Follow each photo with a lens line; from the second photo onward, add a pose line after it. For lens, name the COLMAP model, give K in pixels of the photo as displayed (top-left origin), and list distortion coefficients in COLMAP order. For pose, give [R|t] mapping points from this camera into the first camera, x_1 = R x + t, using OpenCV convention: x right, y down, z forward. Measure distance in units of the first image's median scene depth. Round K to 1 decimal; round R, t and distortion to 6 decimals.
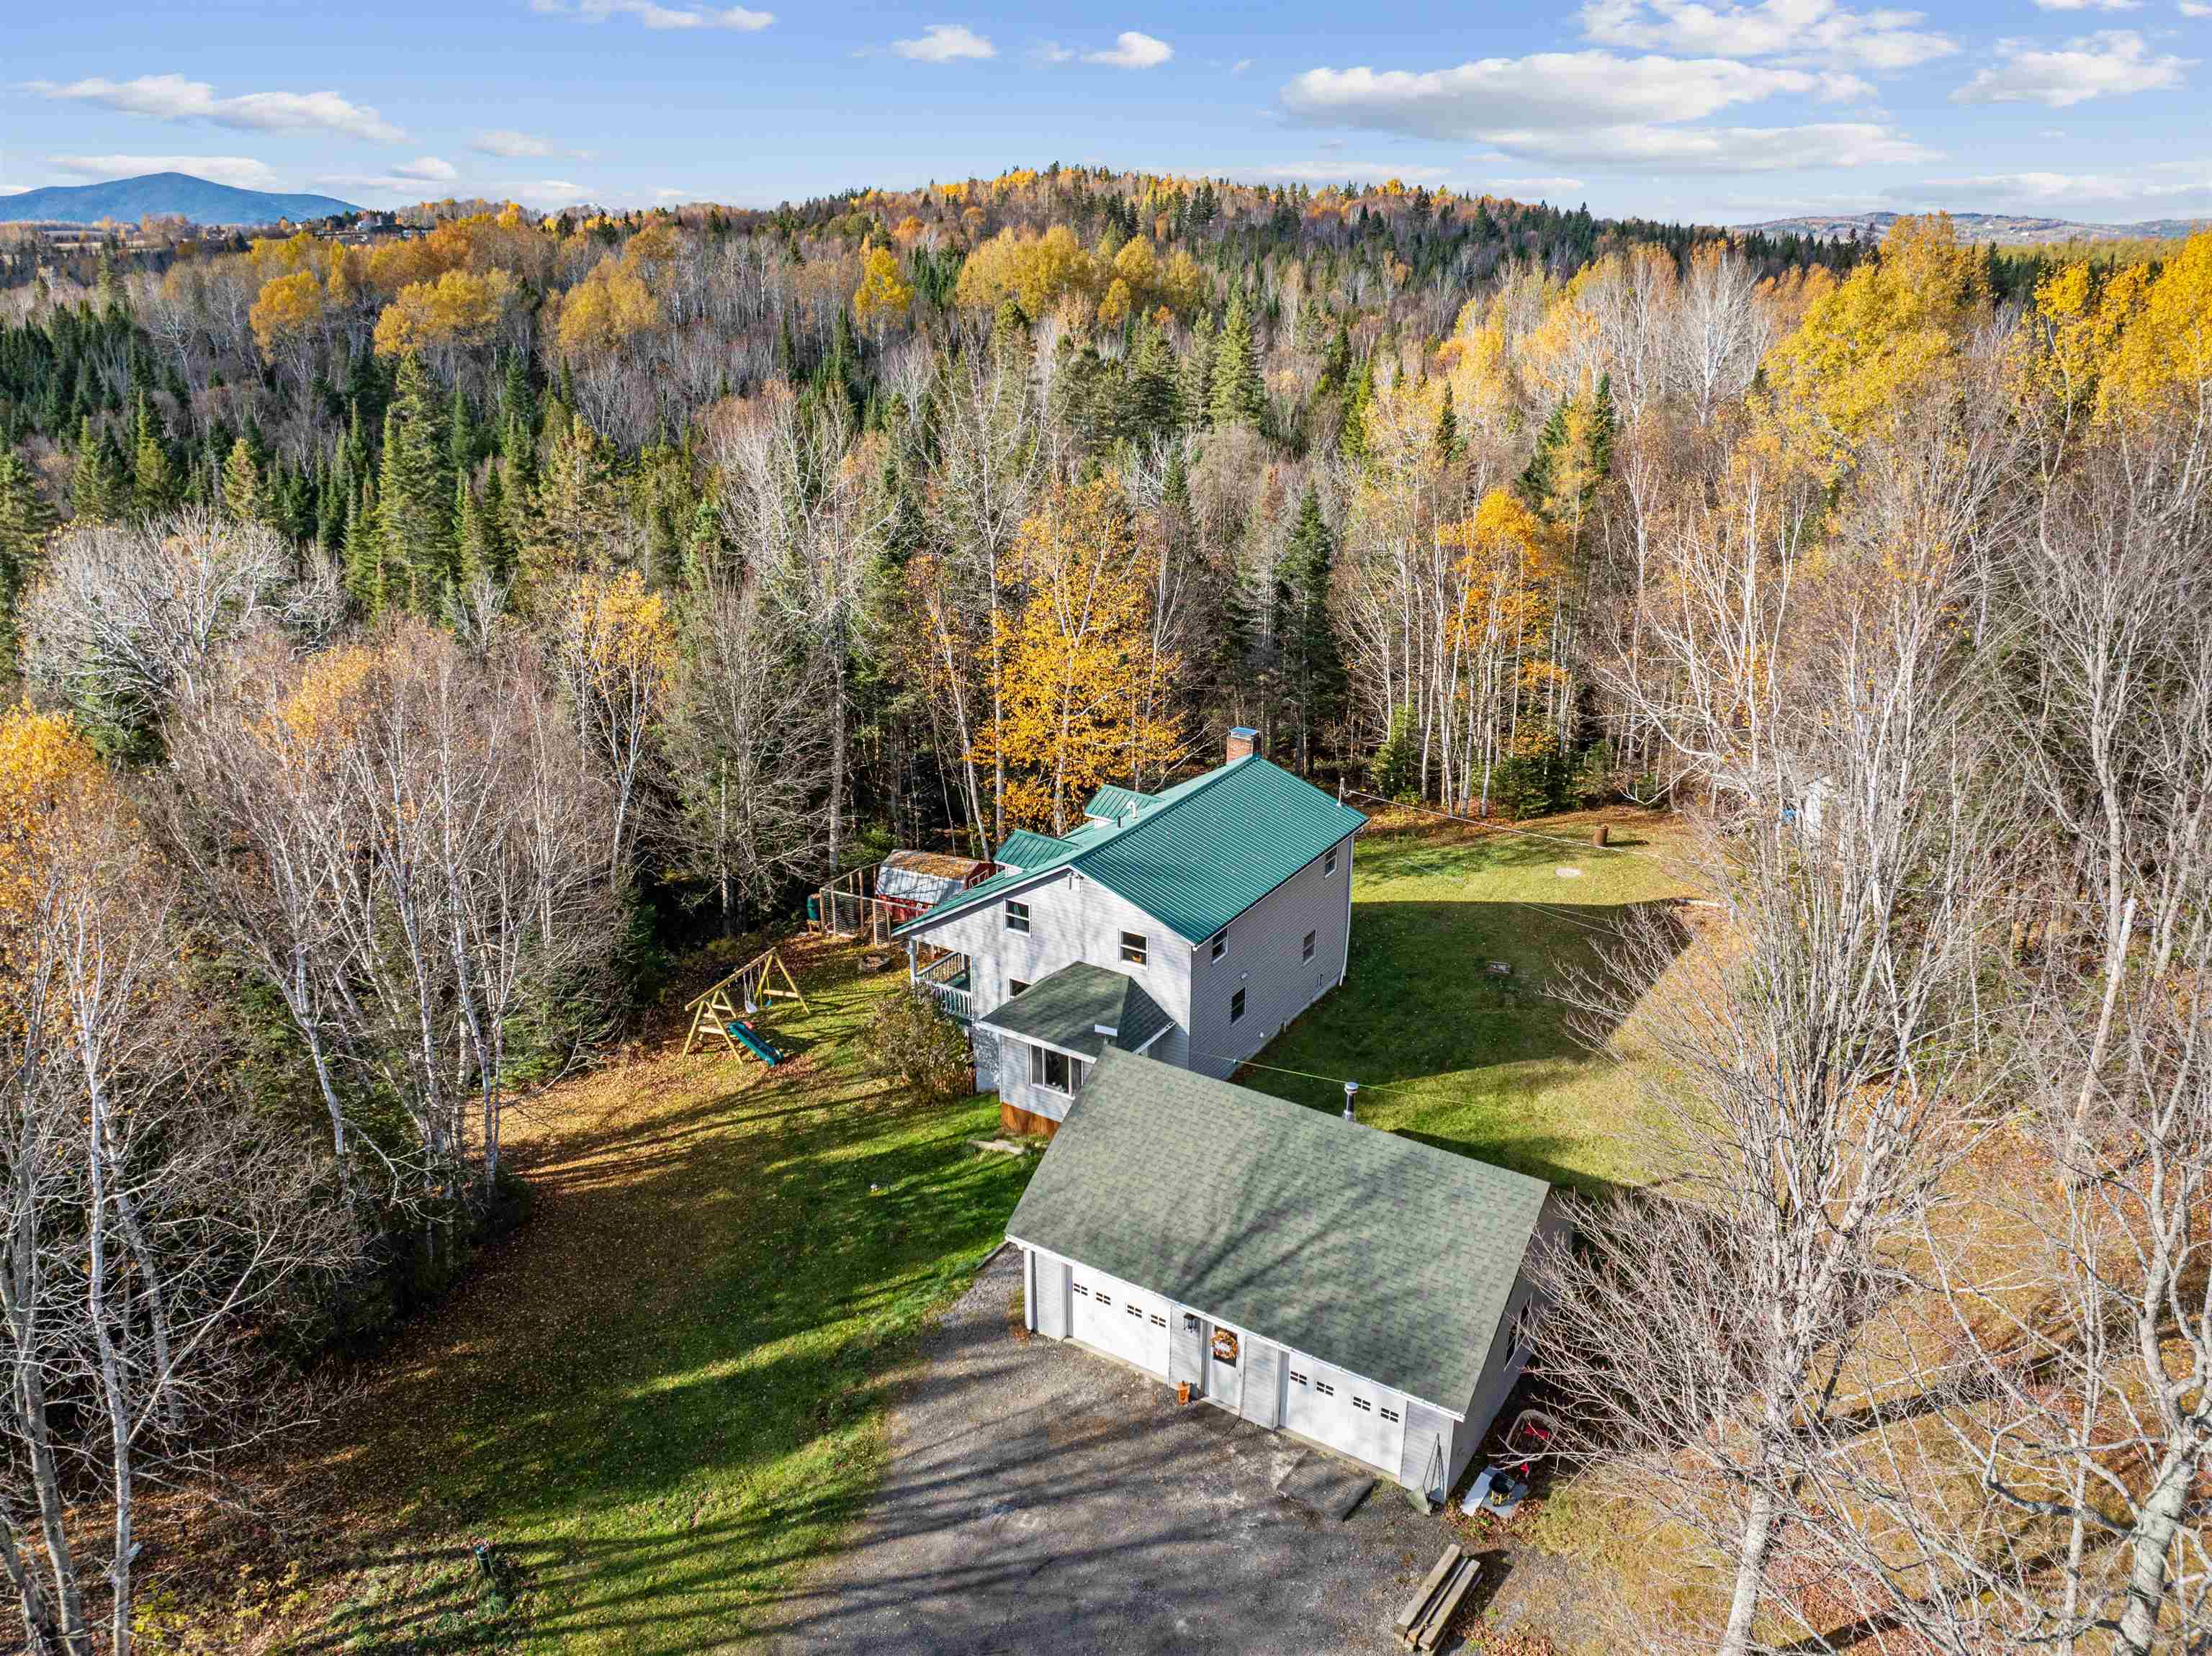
lens RADIAL K [[1554.3, 0, 1114.9], [0, 1554.3, 817.3], [0, 0, 1]] dist [-0.036636, 0.006752]
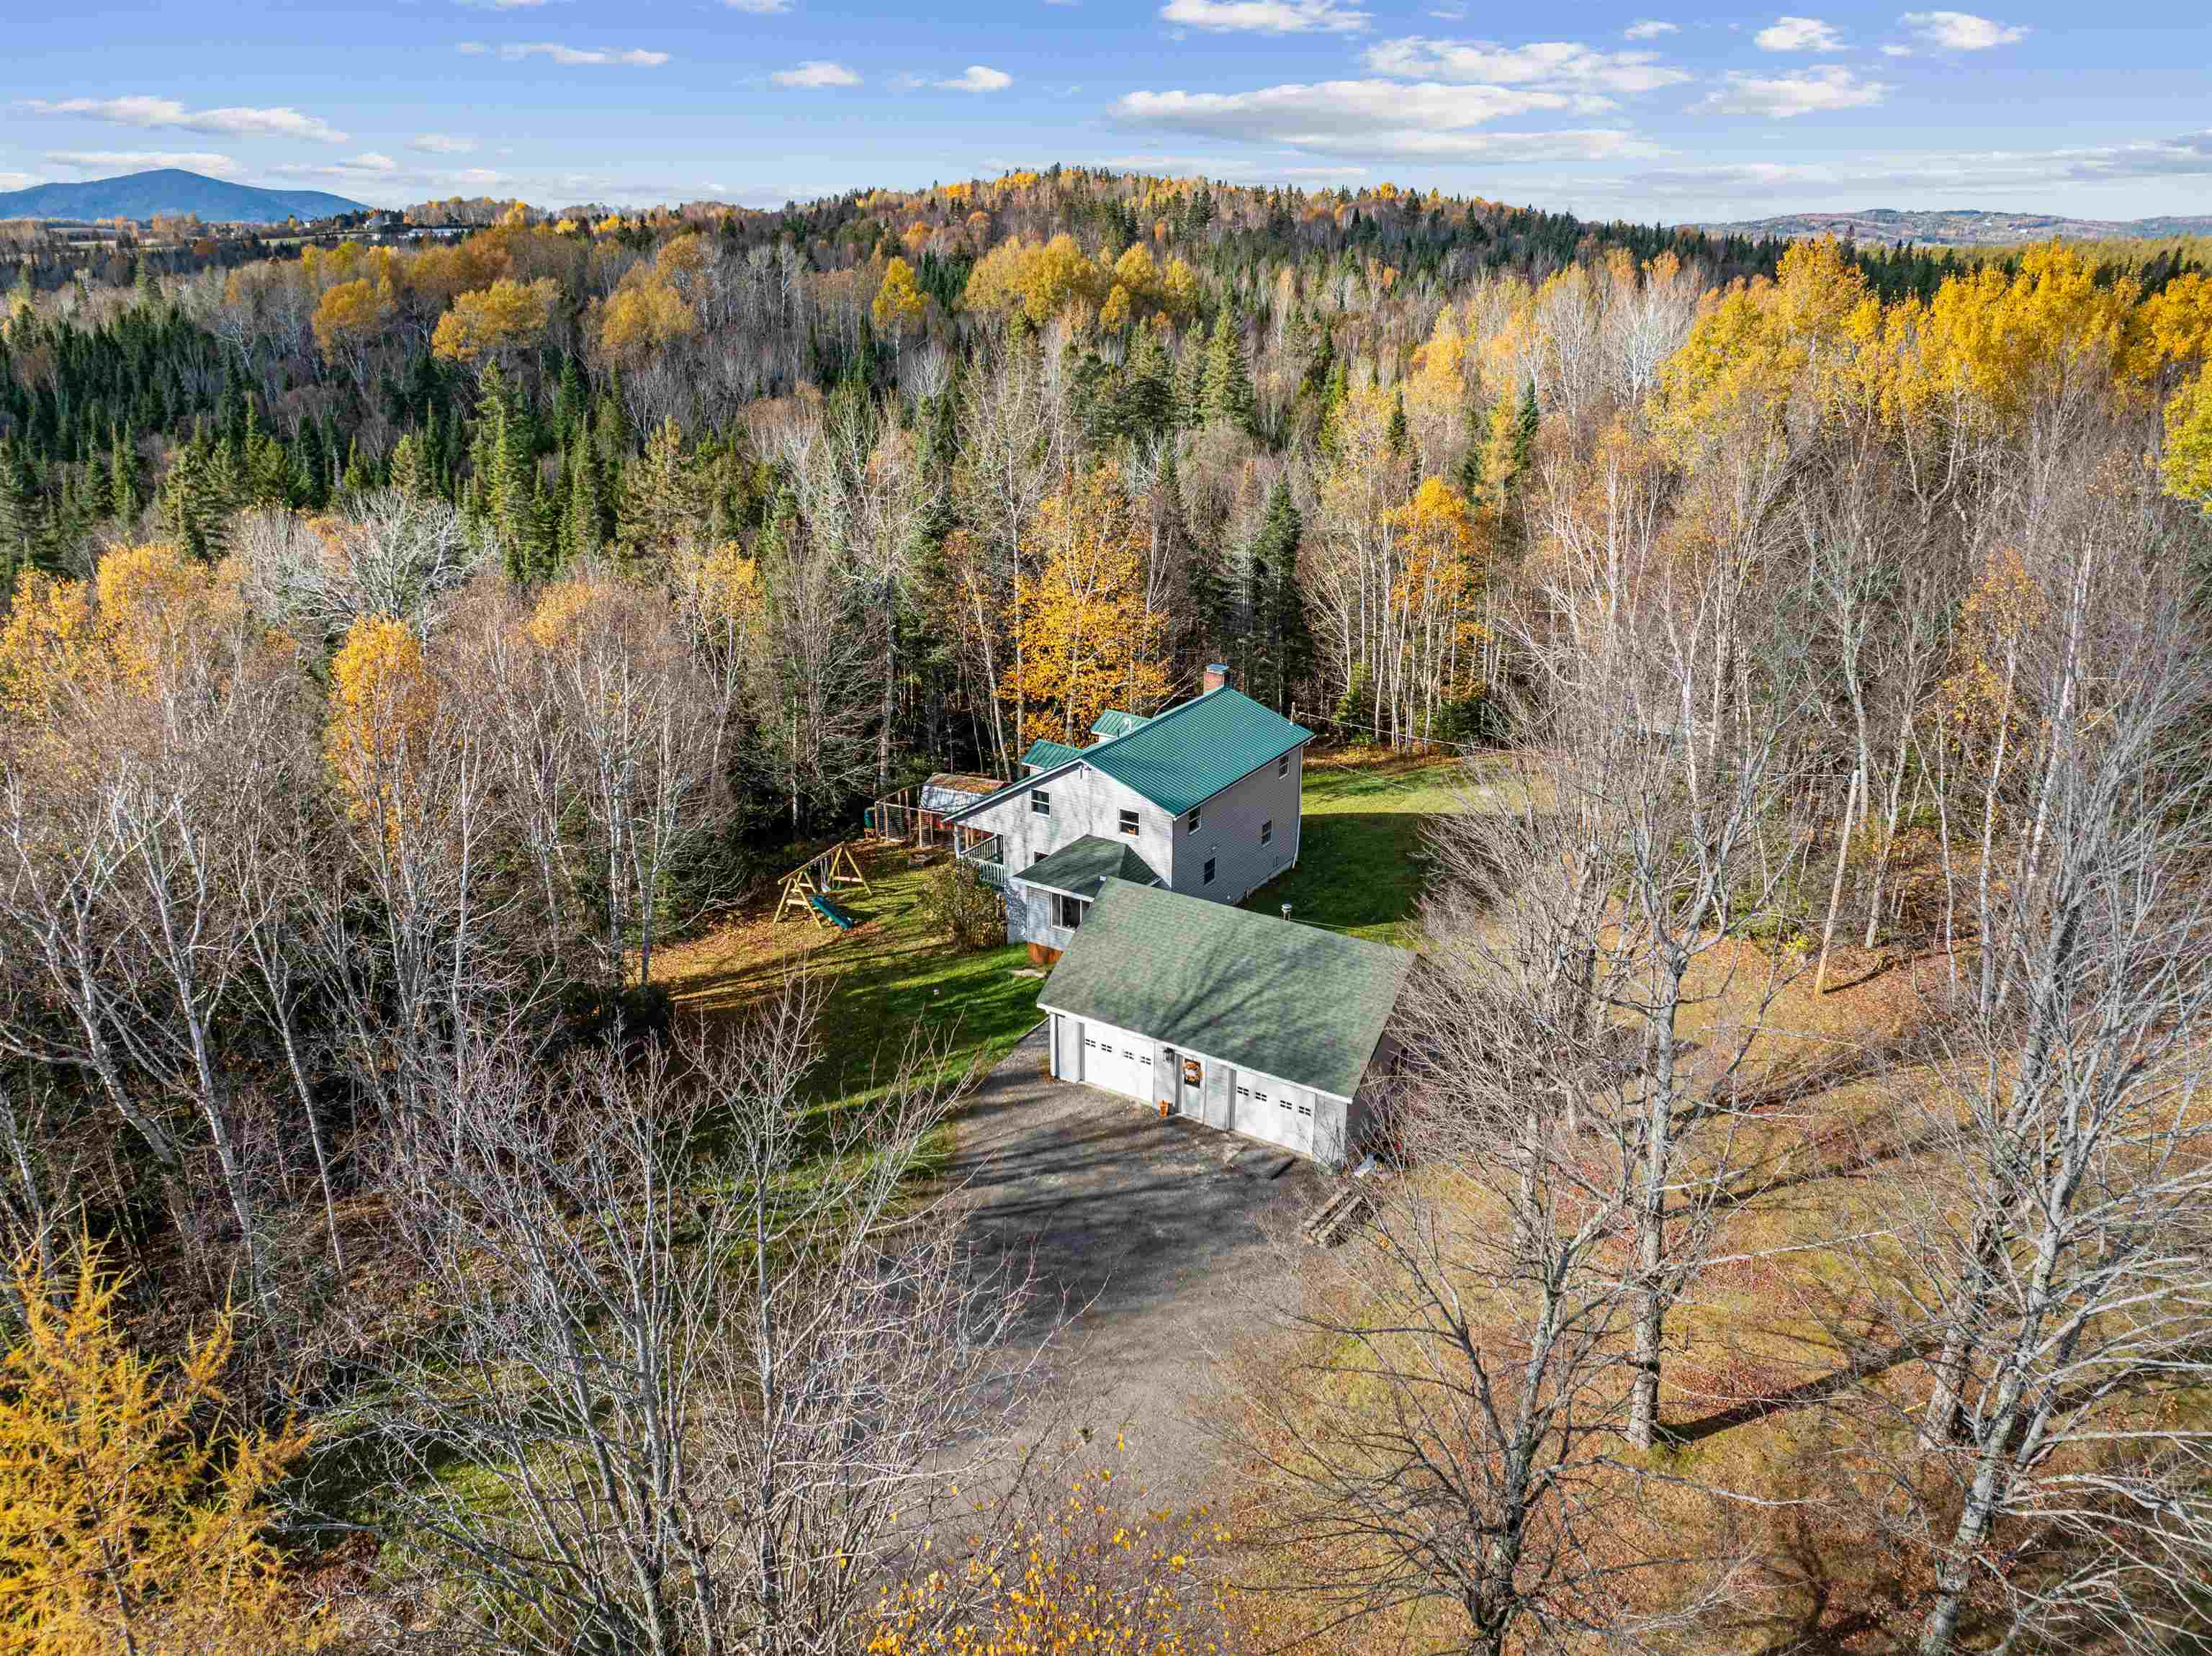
lens RADIAL K [[1558.7, 0, 1110.8], [0, 1558.7, 821.7], [0, 0, 1]] dist [-0.040508, 0.006152]
pose [[0.999997, 0.001075, -0.002375, -0.000346], [-0.001065, 0.999990, 0.004361, 0.057534], [0.002380, -0.004358, 0.999988, -0.238486]]
